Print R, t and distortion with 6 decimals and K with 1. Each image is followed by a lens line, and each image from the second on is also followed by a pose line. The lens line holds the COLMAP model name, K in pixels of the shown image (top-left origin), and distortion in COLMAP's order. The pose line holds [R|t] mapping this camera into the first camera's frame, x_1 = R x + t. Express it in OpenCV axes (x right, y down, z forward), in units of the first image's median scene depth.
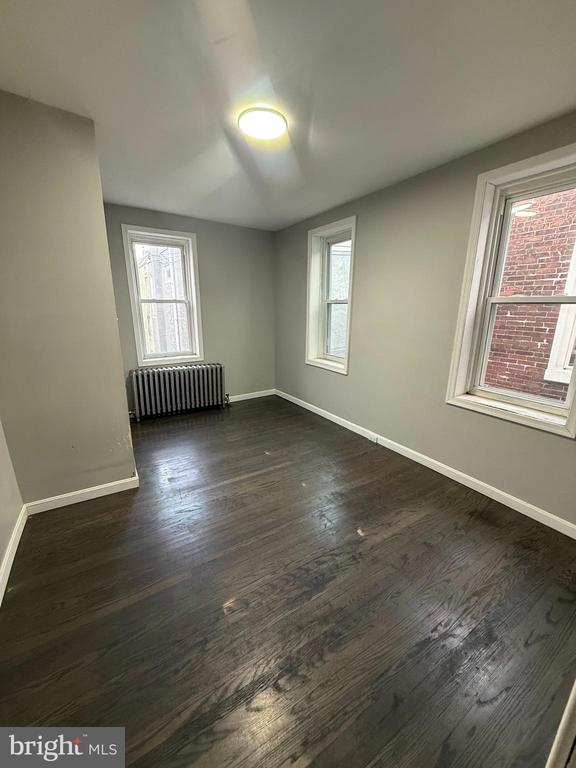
lens RADIAL K [[305.7, 0, 288.0], [0, 305.7, 384.0], [0, 0, 1]] dist [-0.001390, -0.000343]
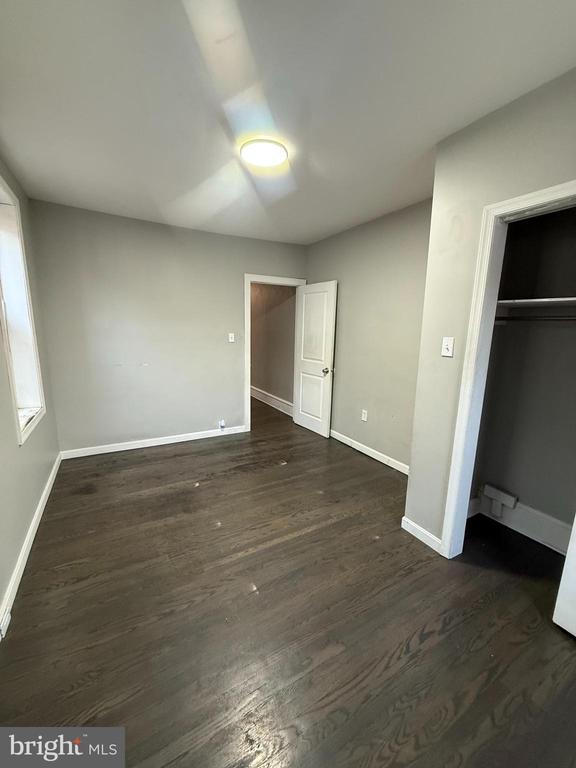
lens RADIAL K [[305.7, 0, 288.0], [0, 305.7, 384.0], [0, 0, 1]] dist [-0.001390, -0.000343]
pose [[-0.998762, -0.040797, 0.028479, -0.180996], [-0.024895, 0.905370, 0.423894, -0.484071], [-0.043078, 0.422660, -0.905264, 1.864063]]
